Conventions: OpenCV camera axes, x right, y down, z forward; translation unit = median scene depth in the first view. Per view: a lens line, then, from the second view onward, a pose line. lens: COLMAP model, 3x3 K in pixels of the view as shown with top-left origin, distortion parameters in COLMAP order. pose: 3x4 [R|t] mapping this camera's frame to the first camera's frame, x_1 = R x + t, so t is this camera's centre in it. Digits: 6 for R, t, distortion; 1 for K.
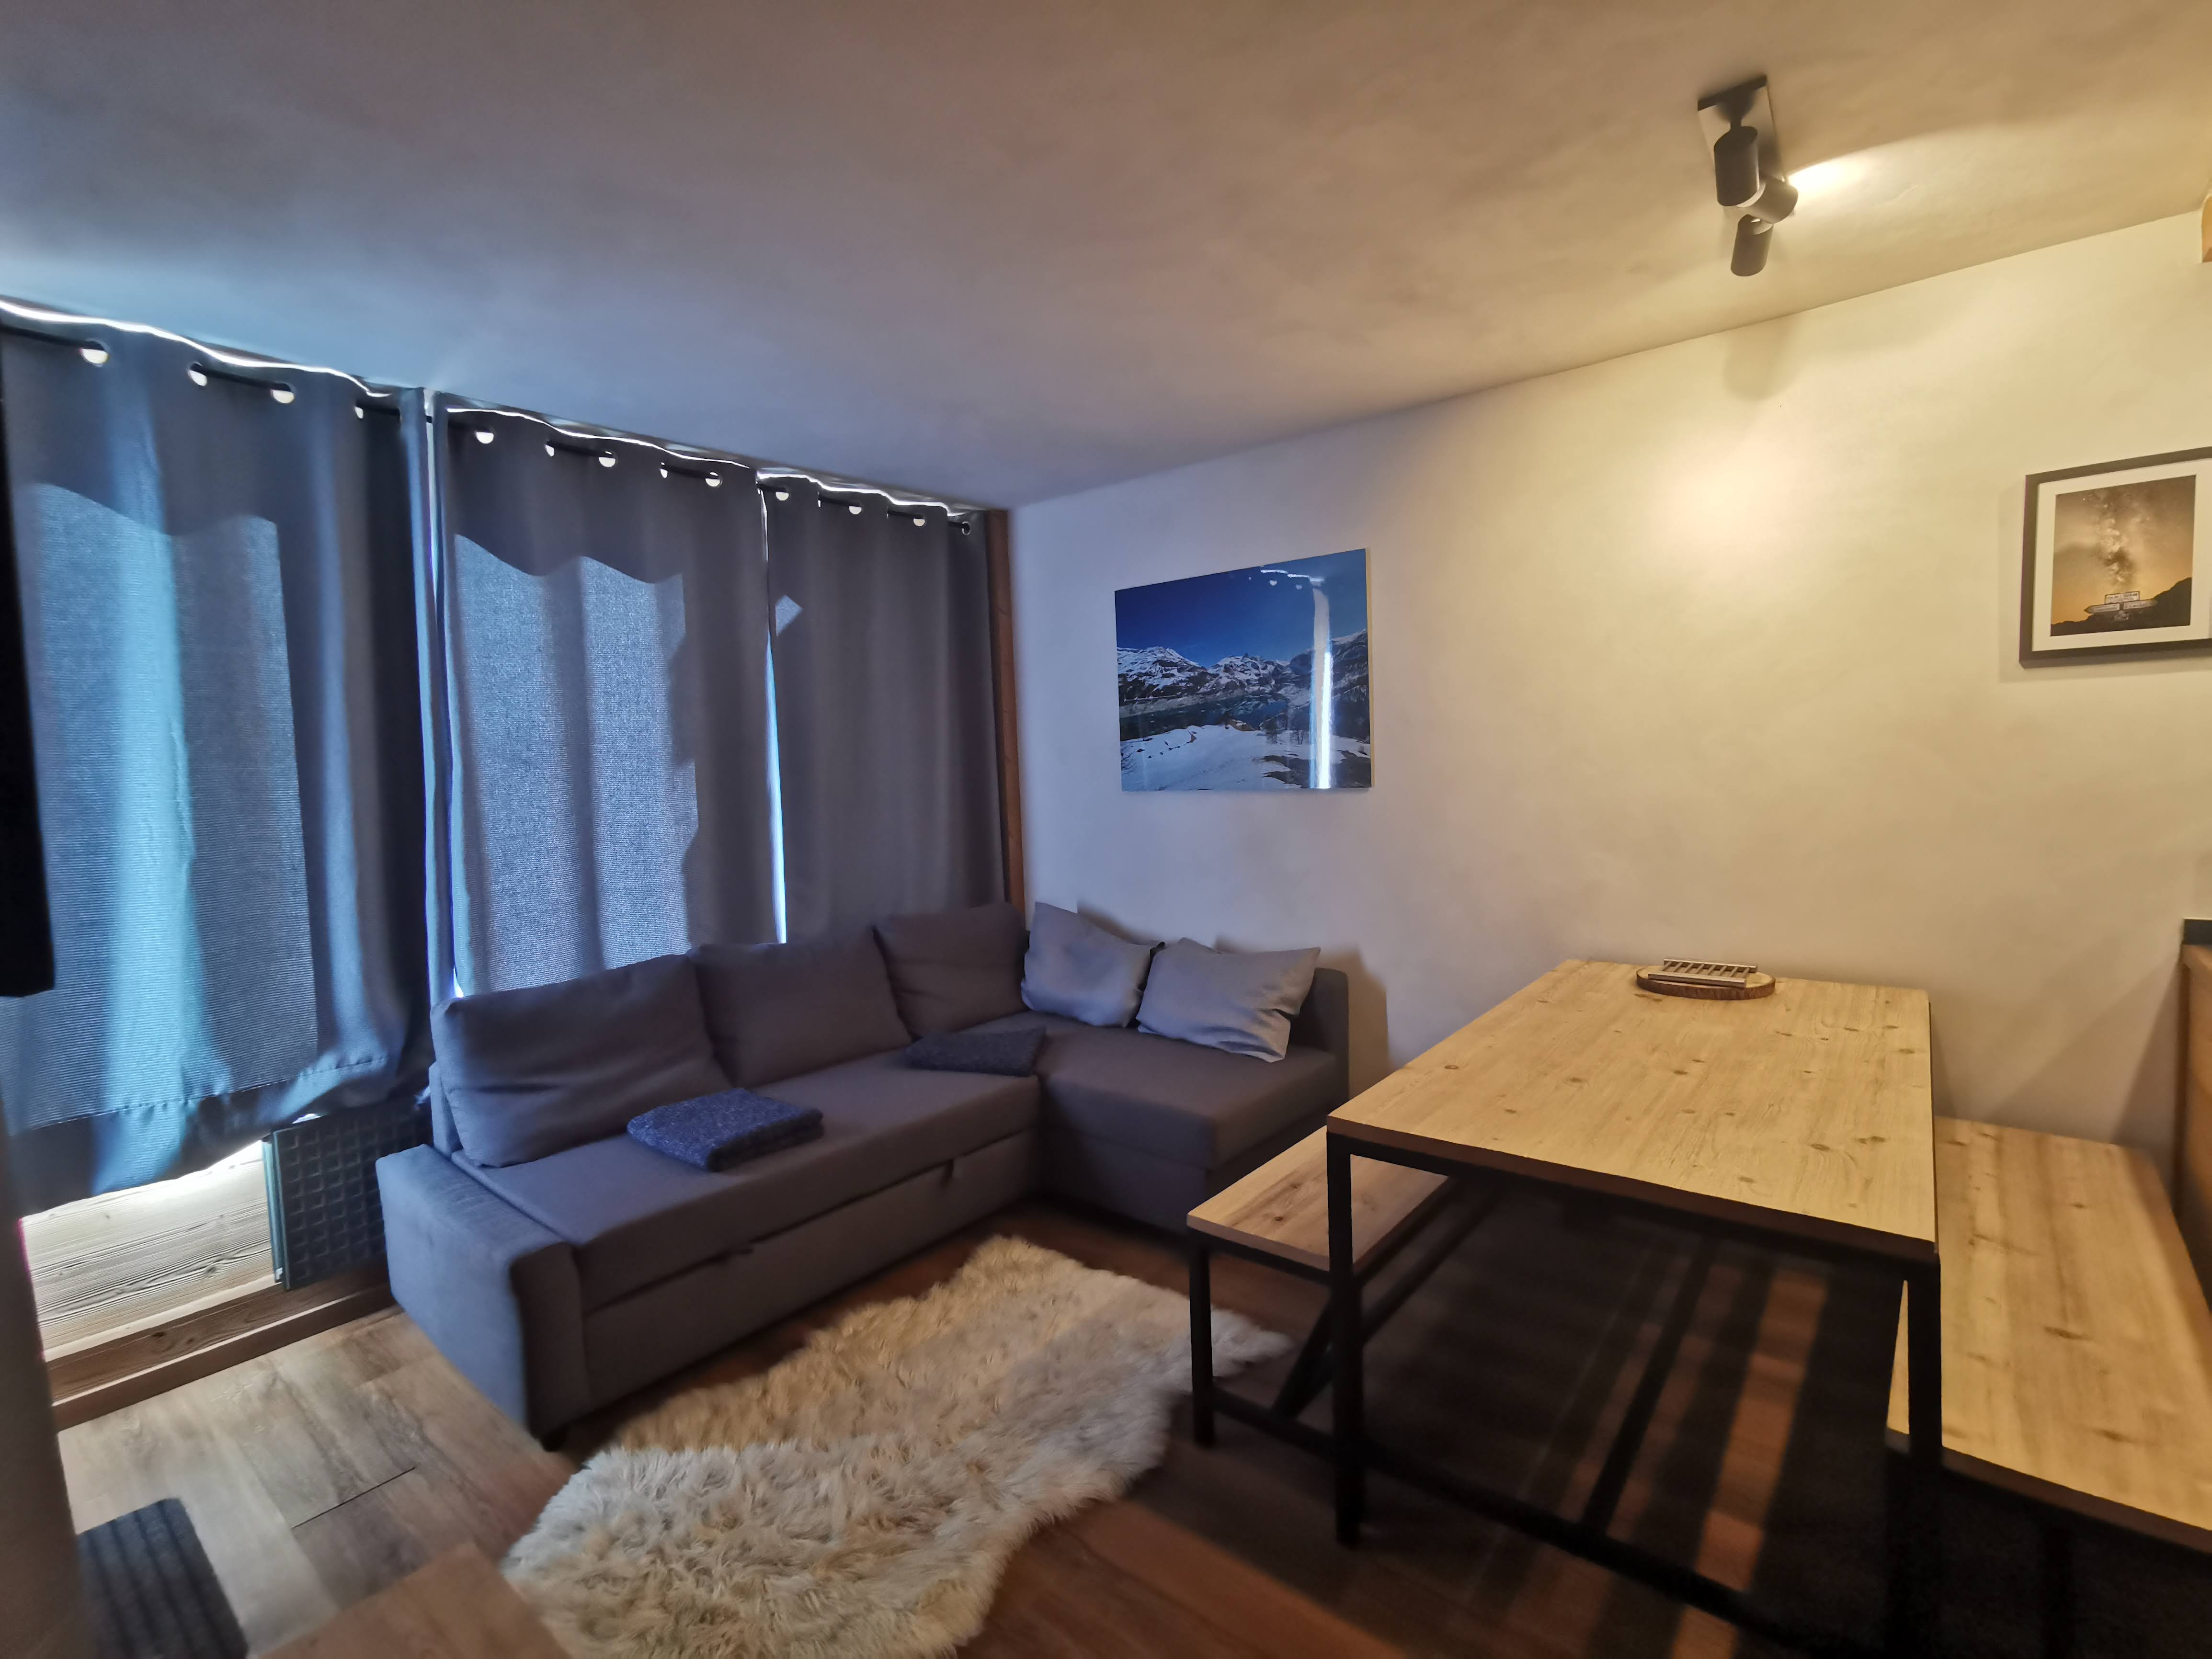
lens RADIAL K [[1029.3, 0, 1106.0], [0, 1029.3, 829.5], [0, 0, 1]] dist [-0.011534, 0.016182]
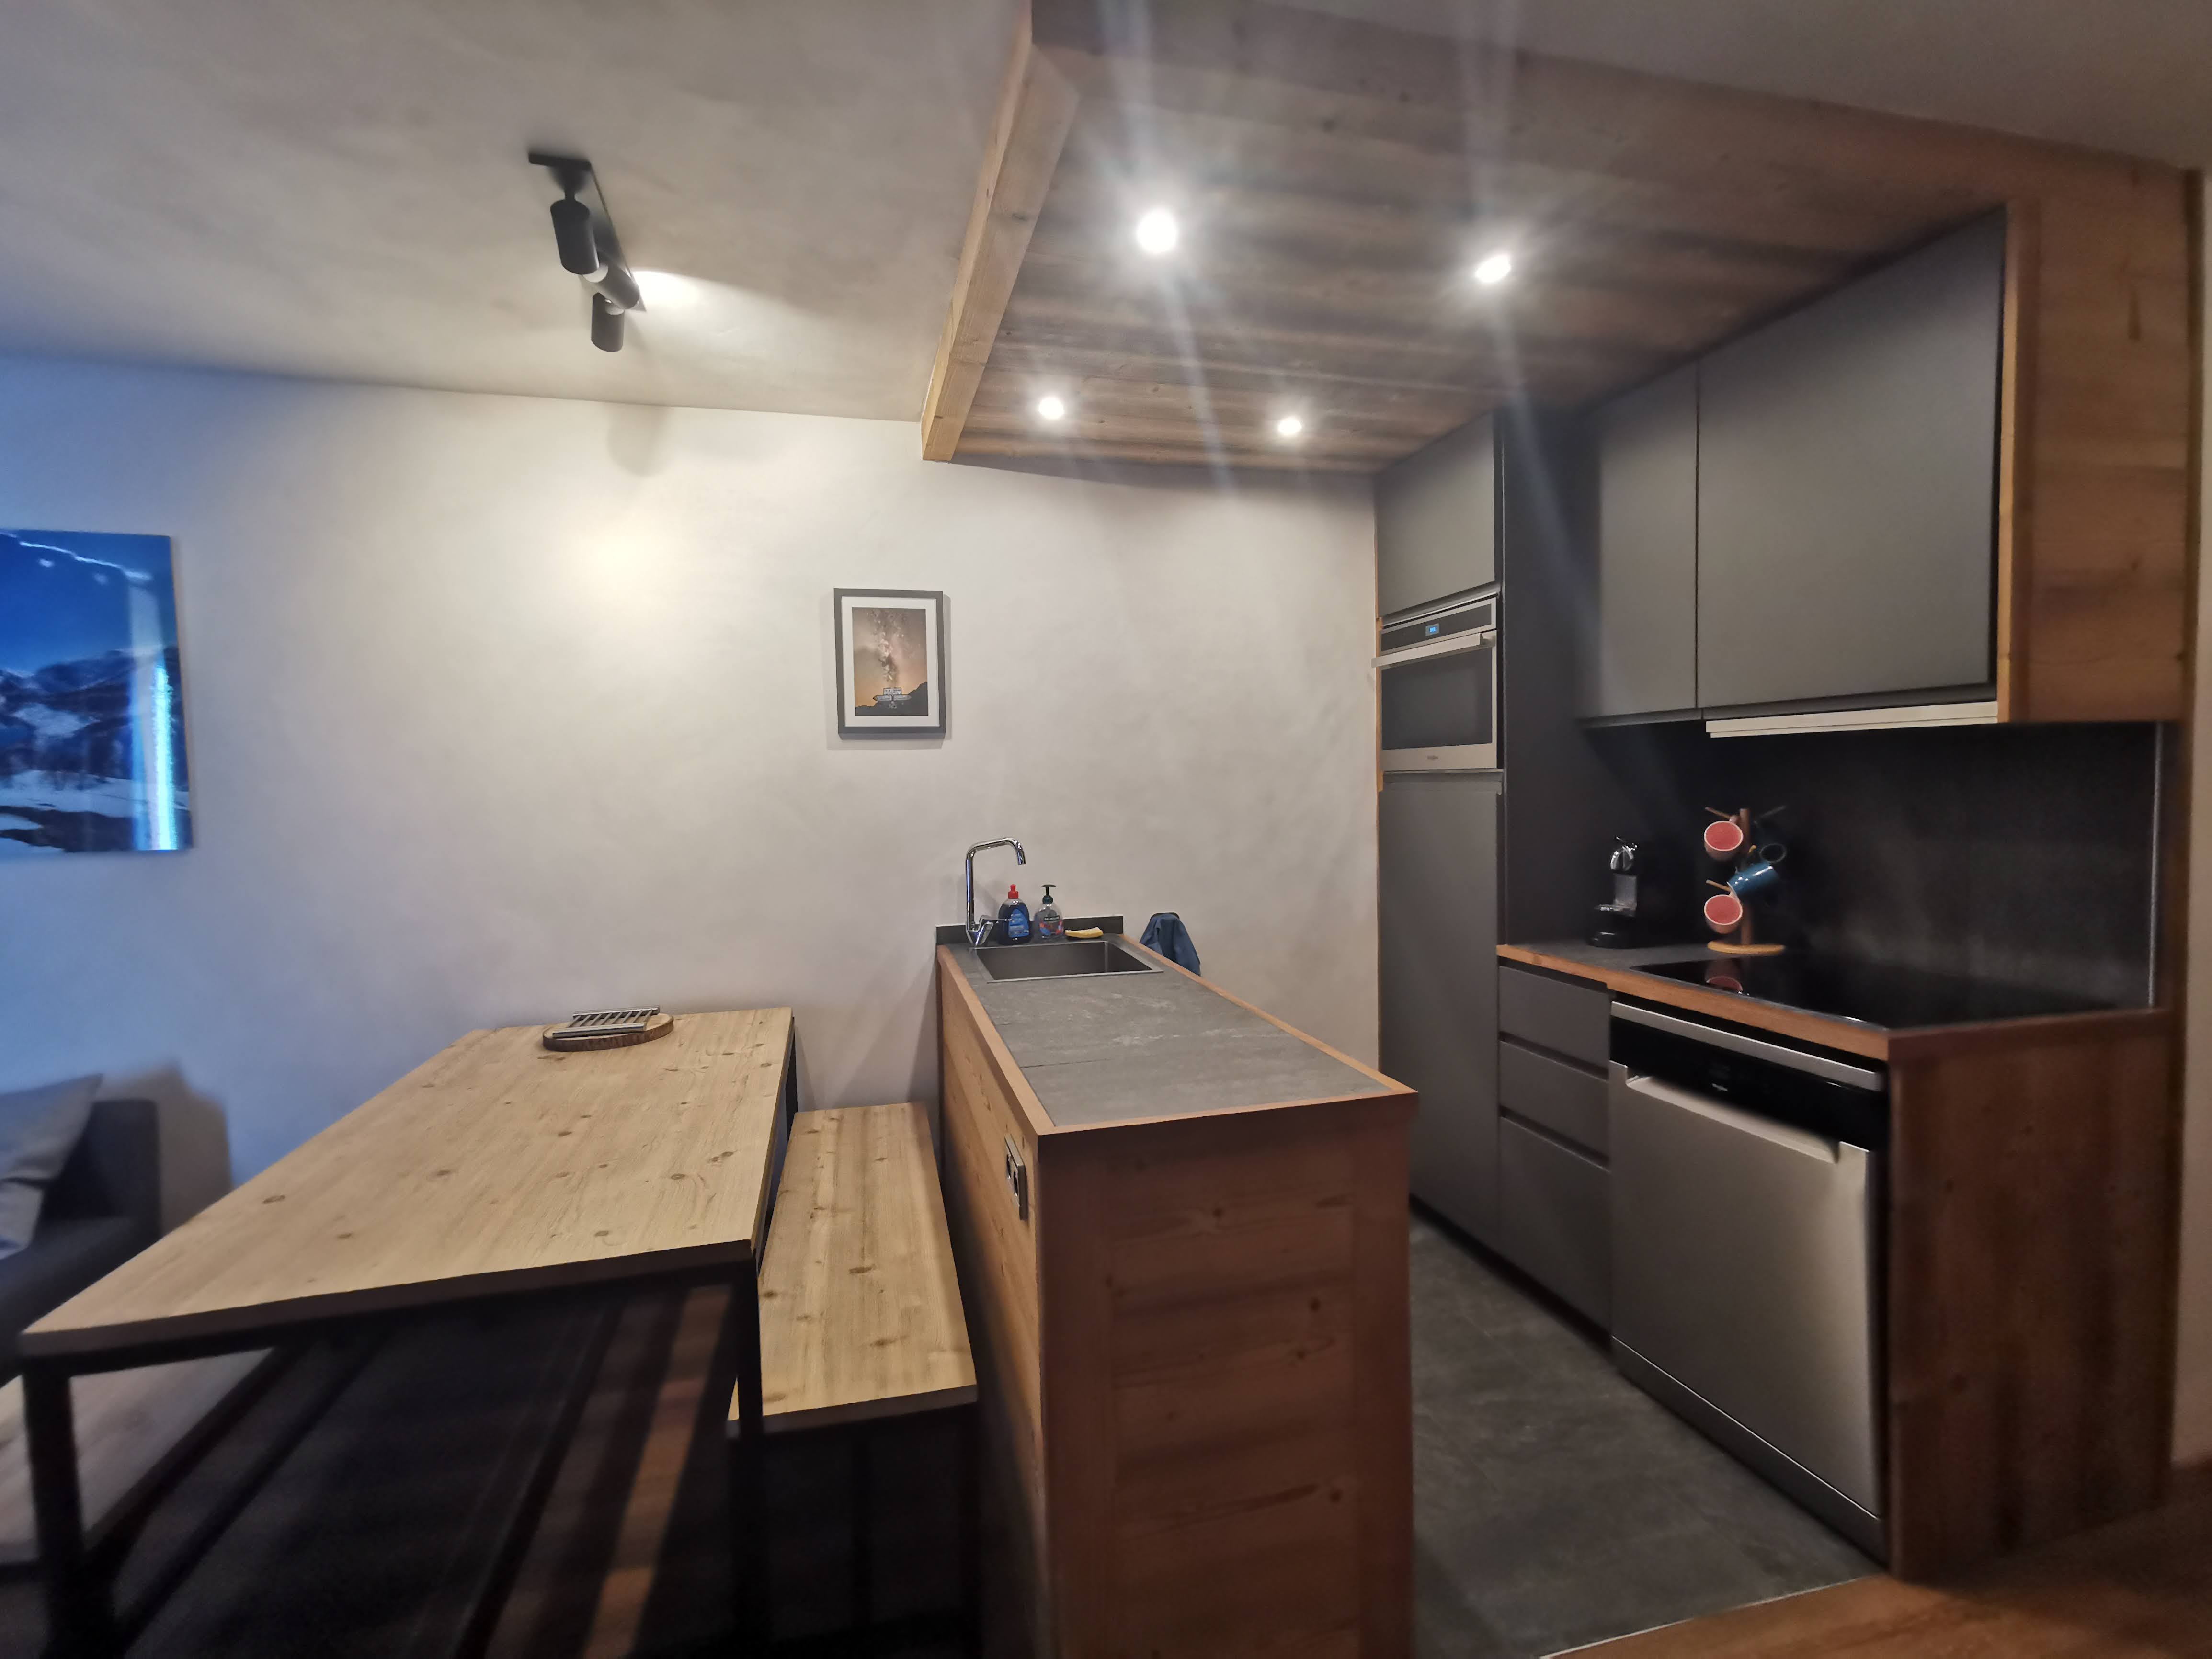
lens RADIAL K [[1029.3, 0, 1106.0], [0, 1029.3, 829.5], [0, 0, 1]] dist [-0.011534, 0.016182]
pose [[0.592432, -0.014192, 0.805495, 0.070470], [0.054731, 0.998244, -0.022666, -0.000054], [-0.803759, 0.057514, 0.592169, -0.001367]]
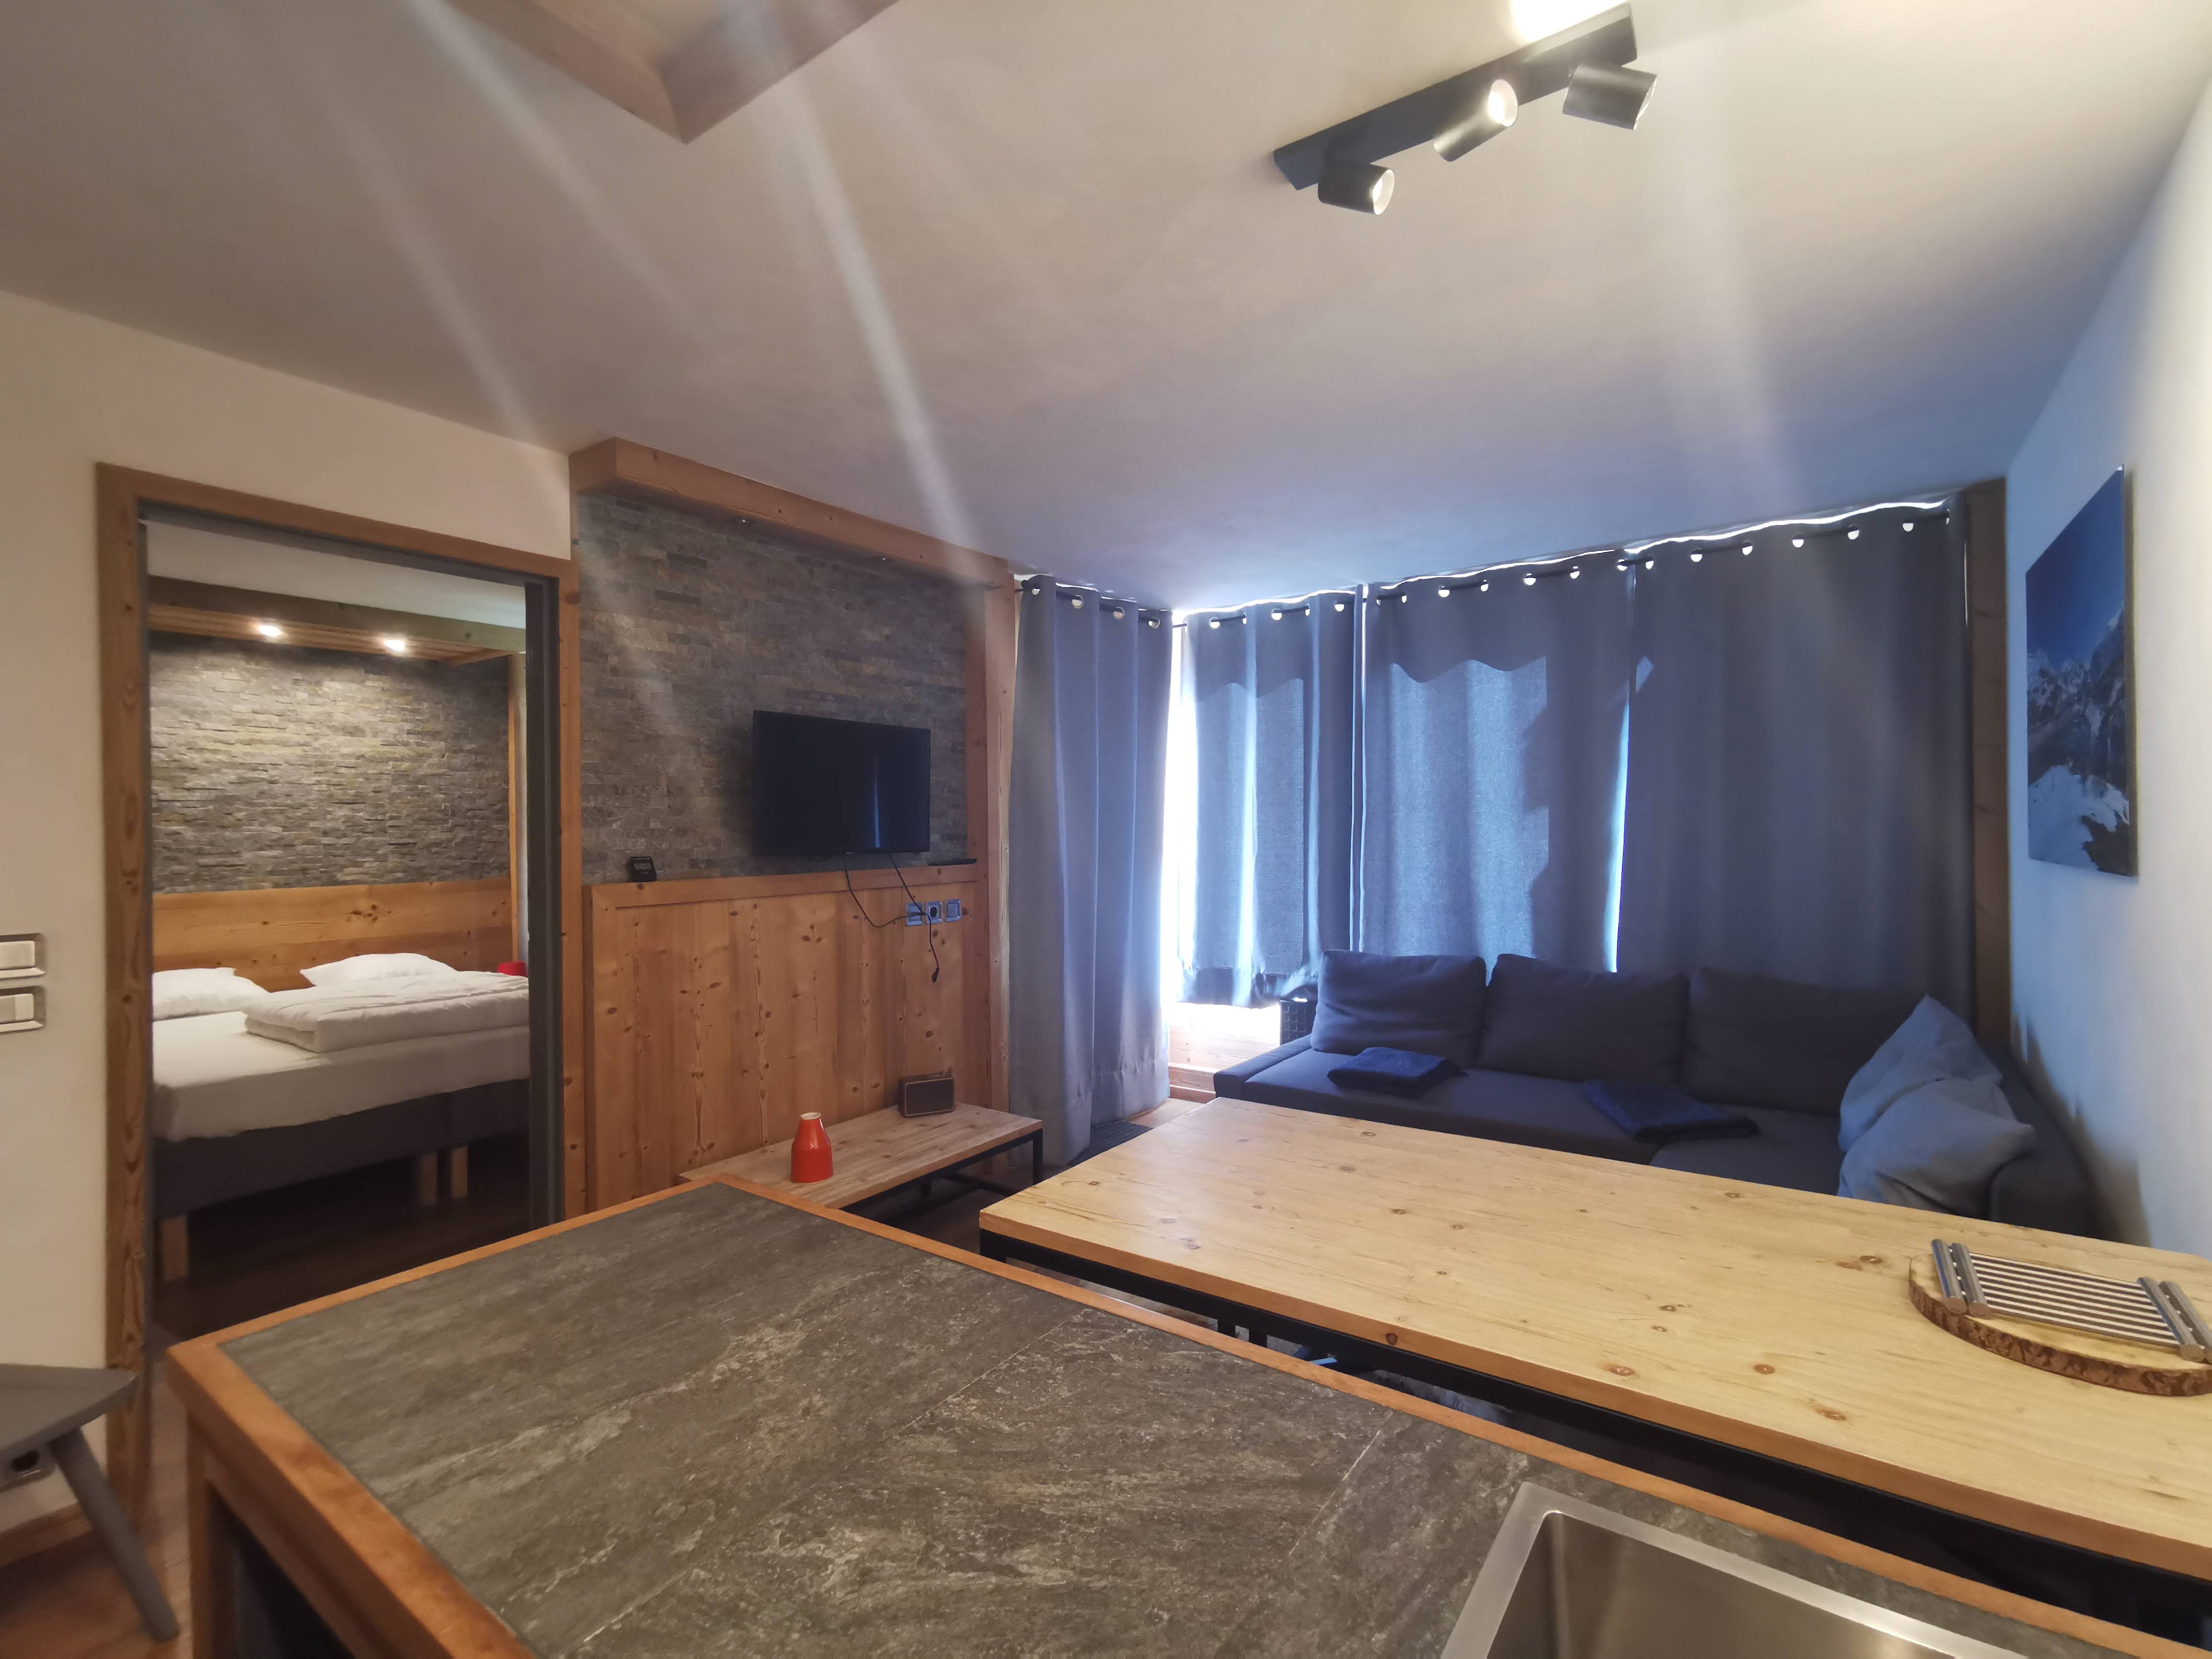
lens RADIAL K [[1029.3, 0, 1106.0], [0, 1029.3, 829.5], [0, 0, 1]] dist [-0.011534, 0.016182]
pose [[0.069059, 0.039749, -0.996820, 1.118486], [-0.059056, 0.997617, 0.035690, -0.075852], [0.995863, 0.056403, 0.071242, 0.554170]]
